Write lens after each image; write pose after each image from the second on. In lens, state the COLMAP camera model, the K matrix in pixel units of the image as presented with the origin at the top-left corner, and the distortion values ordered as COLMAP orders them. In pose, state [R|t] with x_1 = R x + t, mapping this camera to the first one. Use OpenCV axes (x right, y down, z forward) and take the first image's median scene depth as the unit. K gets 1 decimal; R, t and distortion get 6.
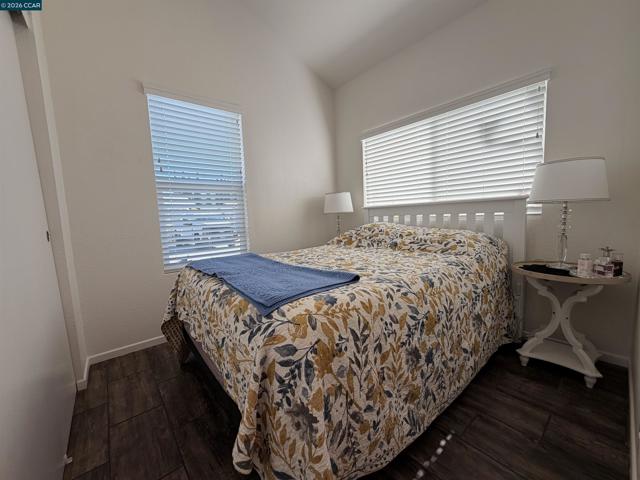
lens RADIAL K [[256.2, 0, 320.5], [0, 256.2, 238.9], [0, 0, 1]] dist [0.000414, -0.000312]
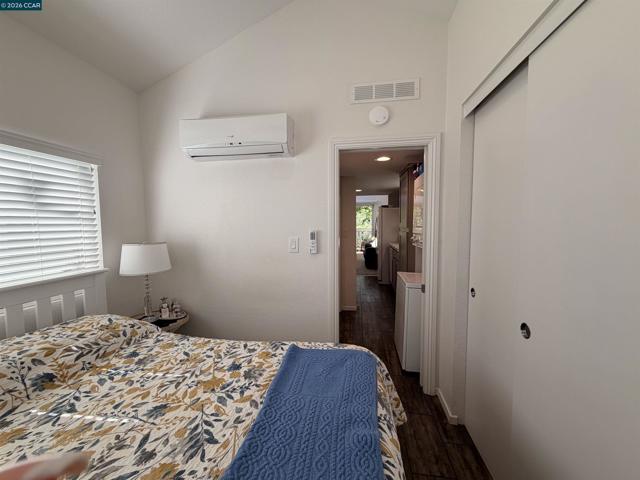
lens RADIAL K [[256.2, 0, 321.5], [0, 256.2, 241.0], [0, 0, 1]] dist [0.000414, -0.000312]
pose [[-0.665950, 0.001069, 0.745996, -0.522327], [0.108668, 0.989472, 0.095590, -0.270556], [-0.738039, 0.144724, -0.659055, 0.966931]]
